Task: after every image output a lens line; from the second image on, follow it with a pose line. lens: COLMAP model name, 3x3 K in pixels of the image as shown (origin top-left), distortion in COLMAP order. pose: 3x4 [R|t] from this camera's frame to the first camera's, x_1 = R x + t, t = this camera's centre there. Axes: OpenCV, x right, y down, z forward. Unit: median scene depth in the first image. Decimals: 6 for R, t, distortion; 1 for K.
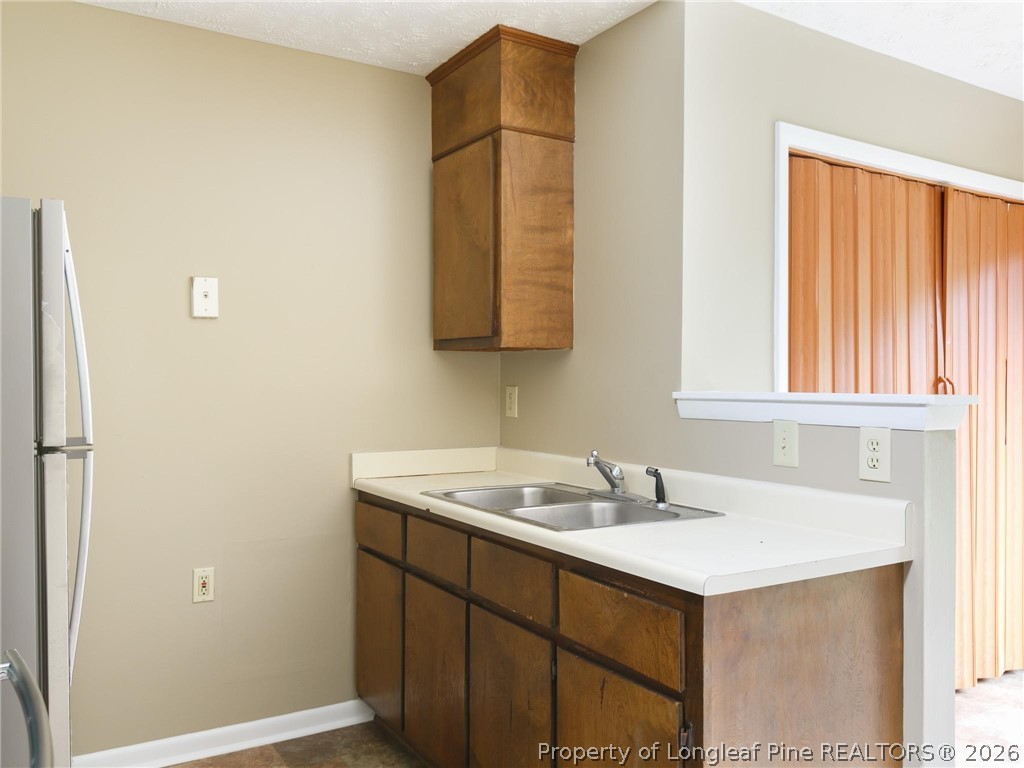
lens RADIAL K [[814.5, 0, 505.3], [0, 814.5, 381.1], [0, 0, 1]] dist [0.001456, 0.001096]
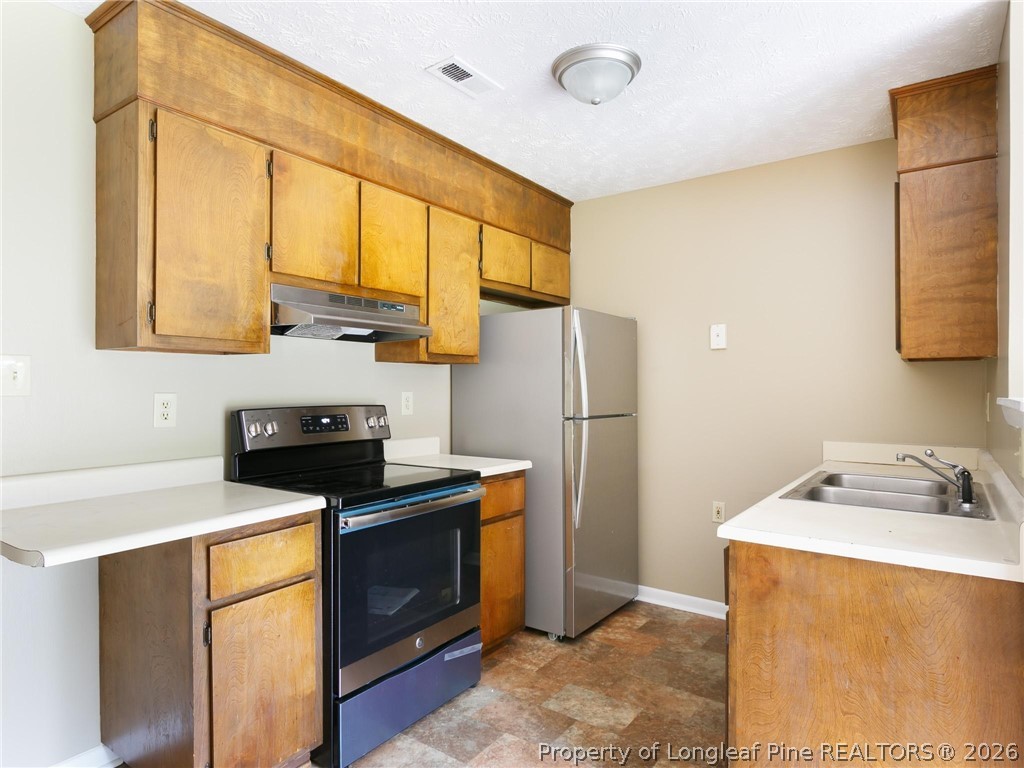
lens RADIAL K [[615.8, 0, 504.6], [0, 615.8, 384.8], [0, 0, 1]] dist [0.001835, 0.000321]
pose [[0.380793, -0.006645, -0.924636, 1.738856], [0.000392, 0.999975, -0.007025, 0.006171], [0.924660, 0.002313, 0.380786, 0.374136]]
